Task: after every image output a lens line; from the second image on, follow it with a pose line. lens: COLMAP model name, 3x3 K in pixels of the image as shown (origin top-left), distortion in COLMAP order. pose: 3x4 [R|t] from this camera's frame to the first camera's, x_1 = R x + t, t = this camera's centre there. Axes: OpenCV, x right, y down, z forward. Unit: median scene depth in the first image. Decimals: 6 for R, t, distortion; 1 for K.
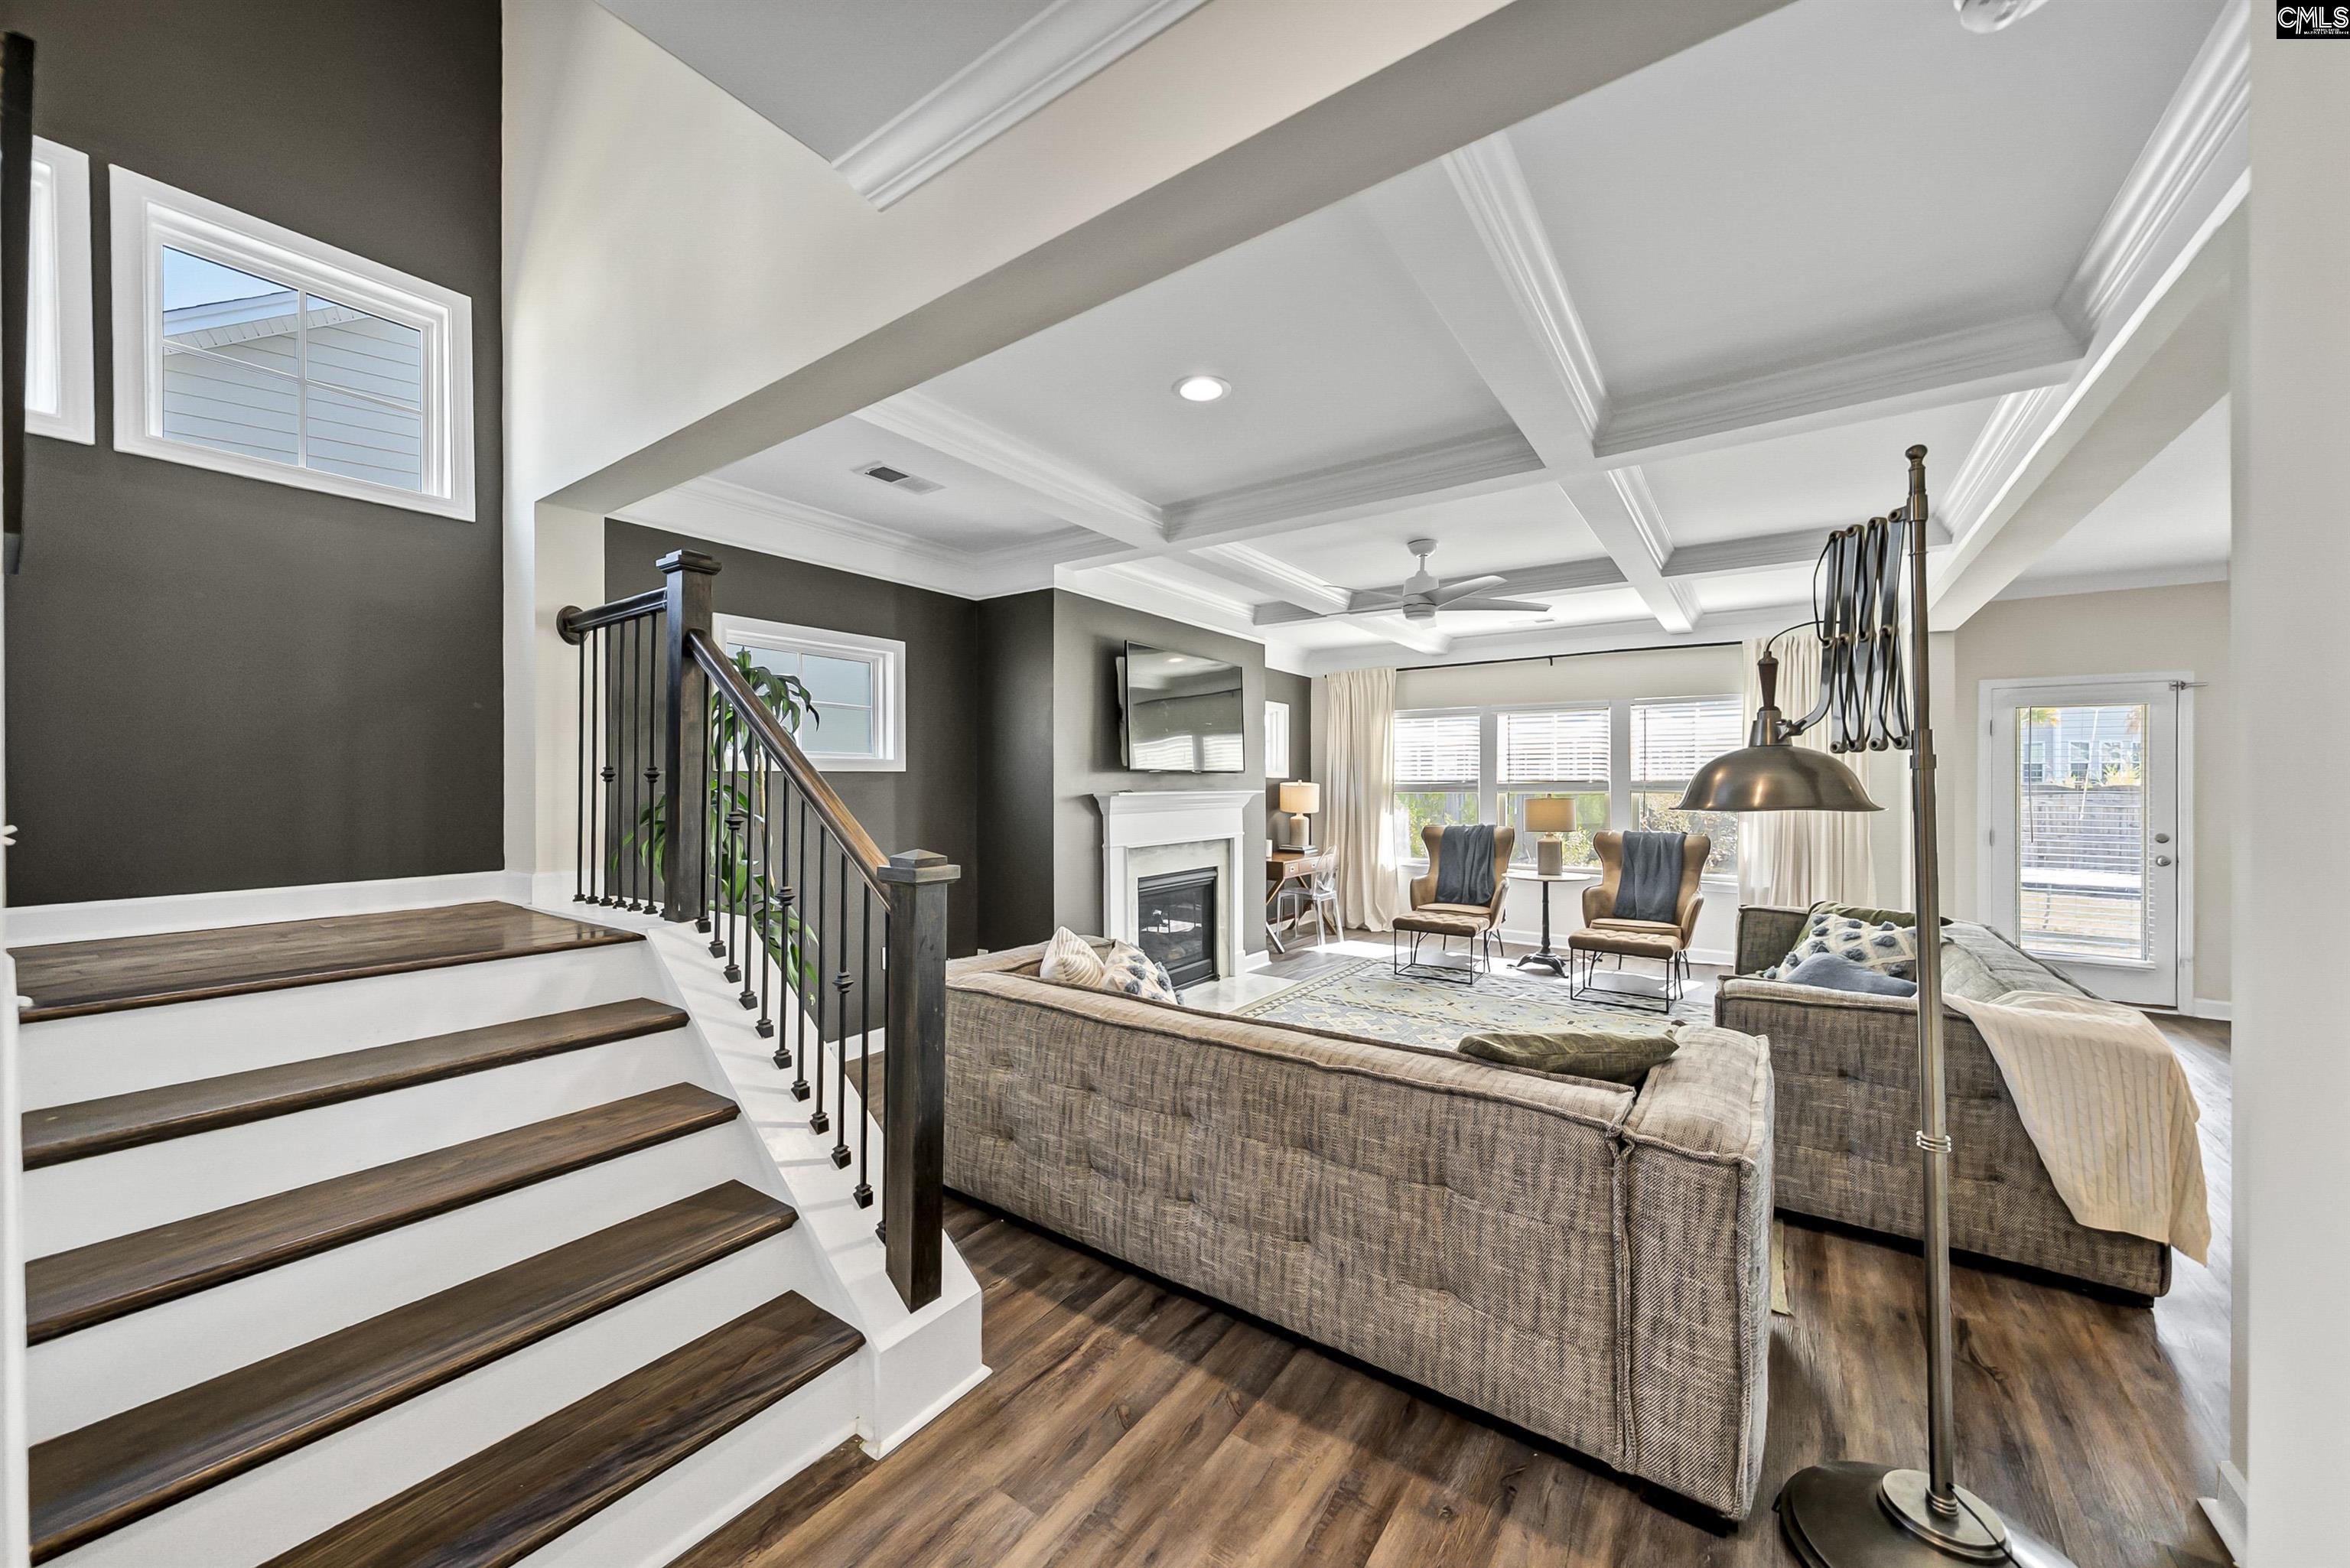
lens RADIAL K [[838.8, 0, 1180.0], [0, 838.8, 785.8], [0, 0, 1]] dist [-0.000700, -0.000022]
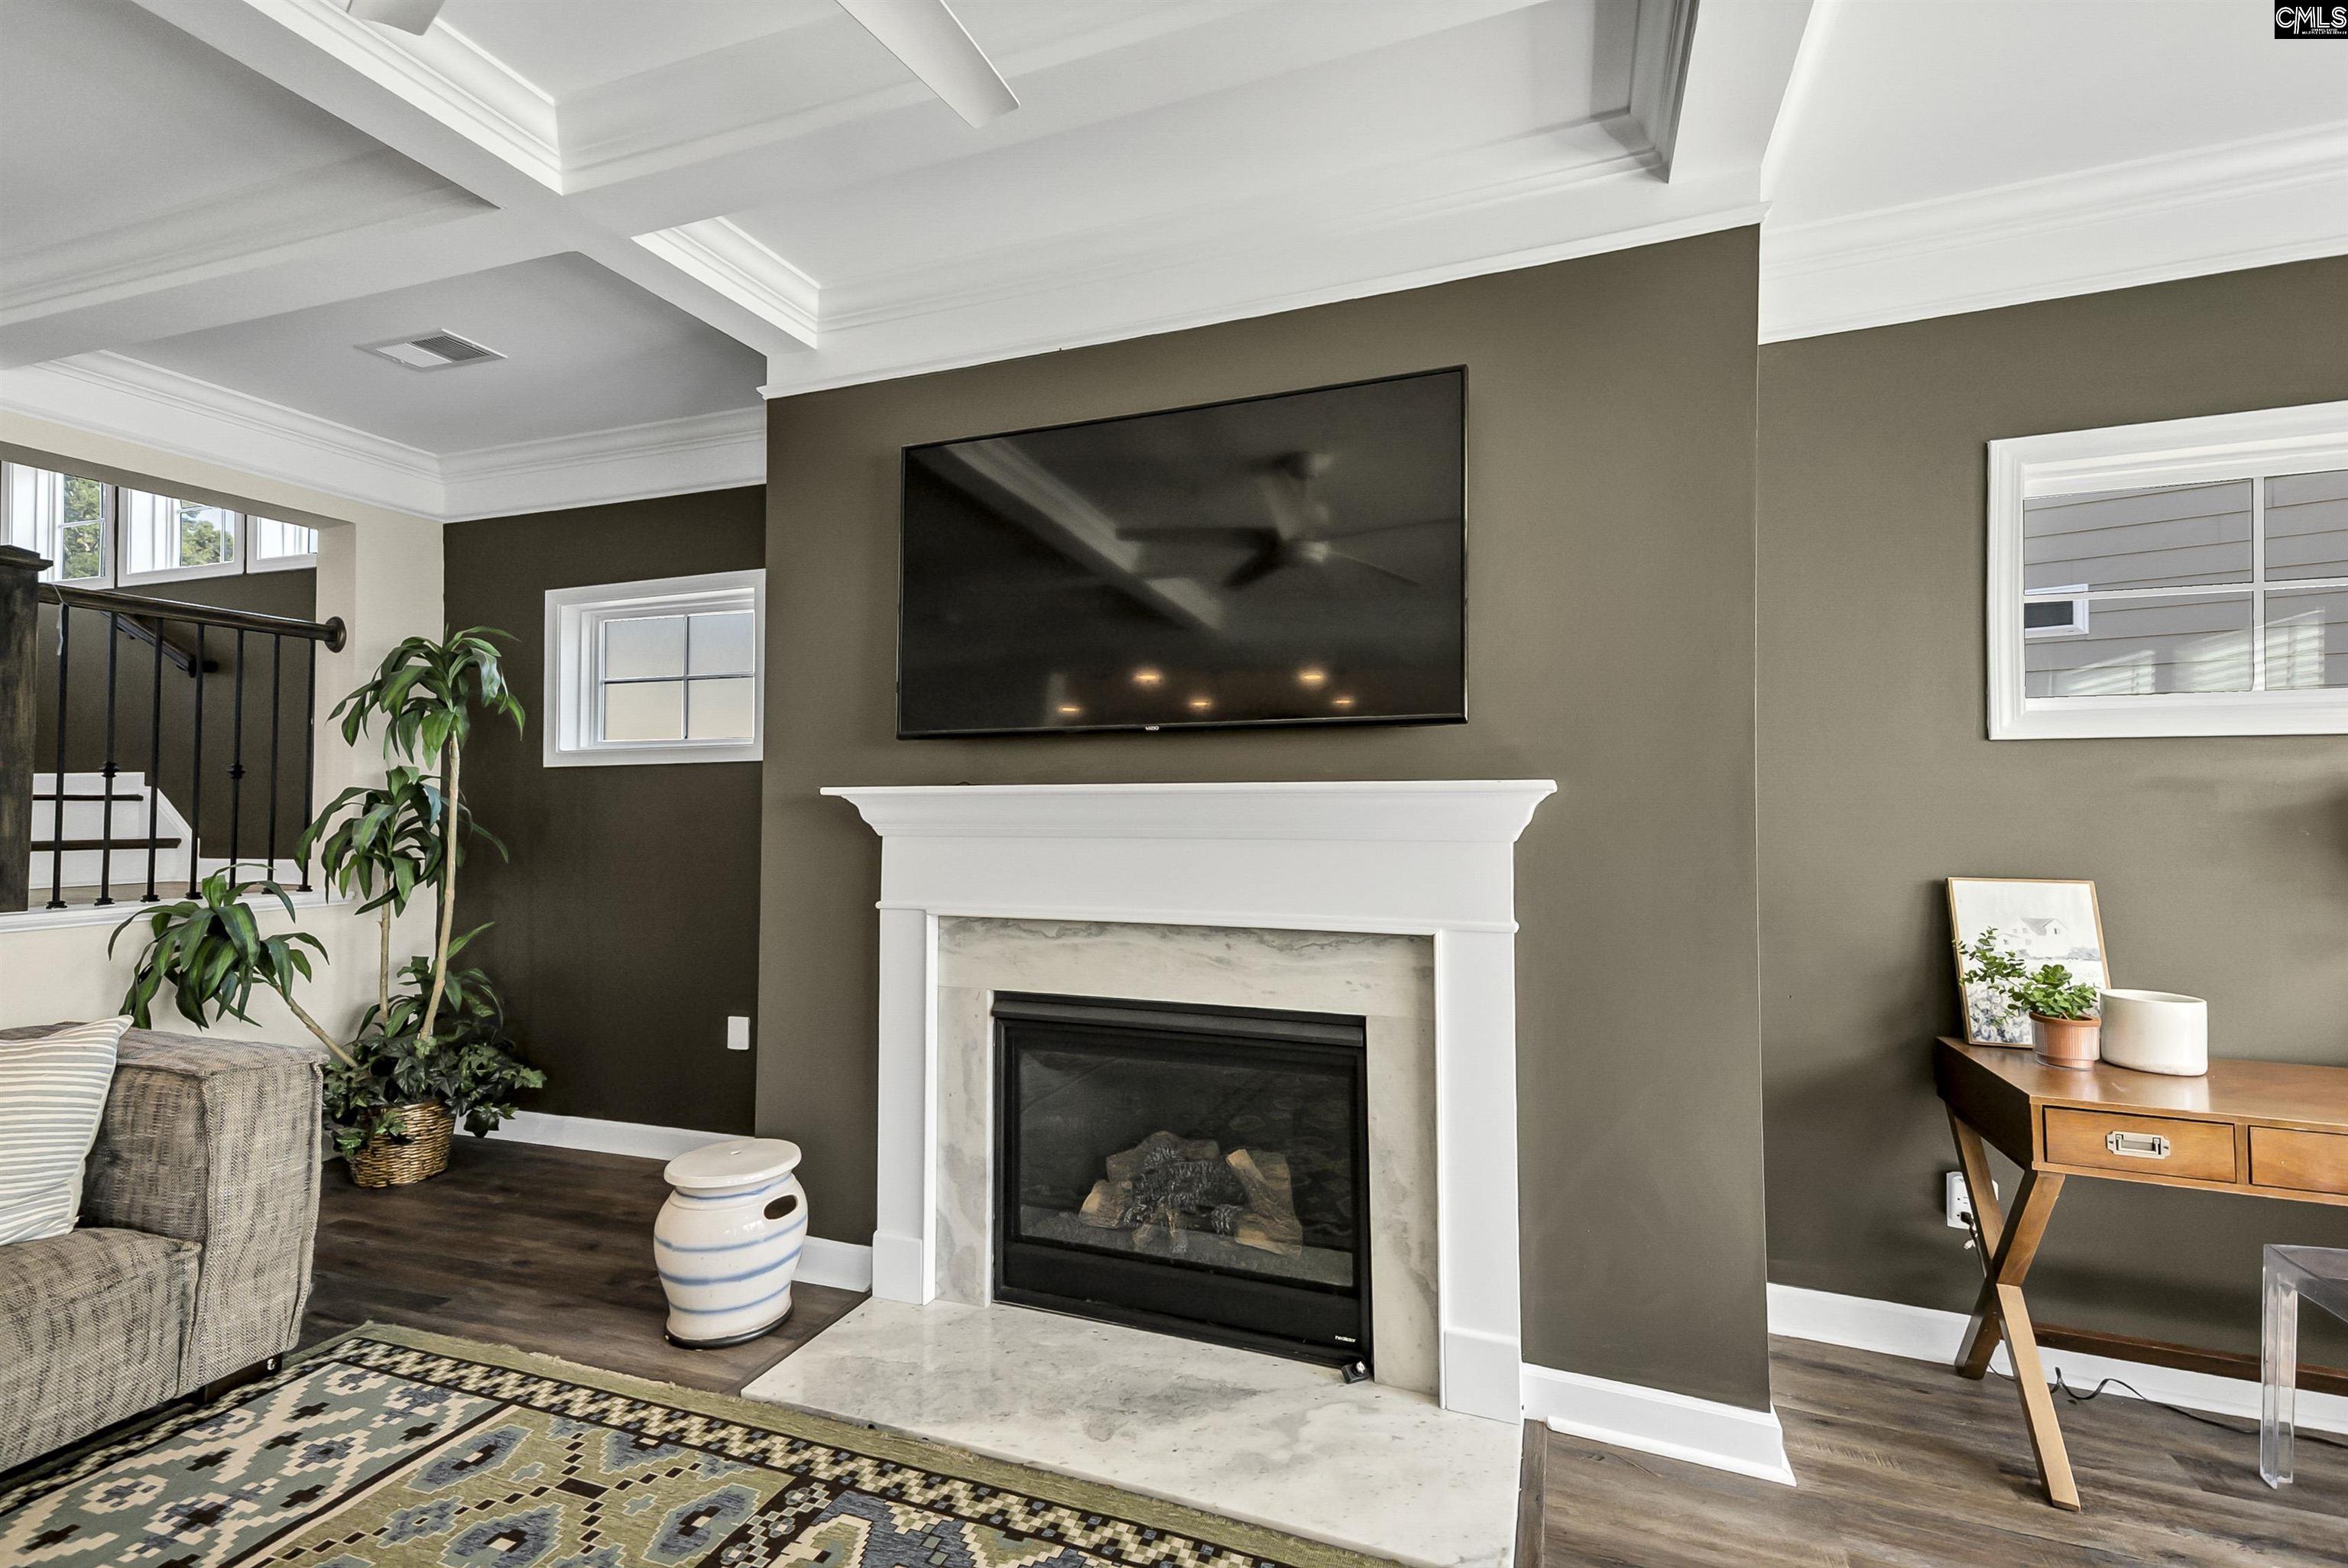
lens RADIAL K [[1021.0, 0, 1181.0], [0, 1021.0, 782.4], [0, 0, 1]] dist [0.000872, 0.000024]
pose [[0.264903, -0.021683, -0.964031, 0.407164], [0.003568, 0.999762, -0.021506, 0.015219], [0.964268, 0.002257, 0.264918, 0.839796]]
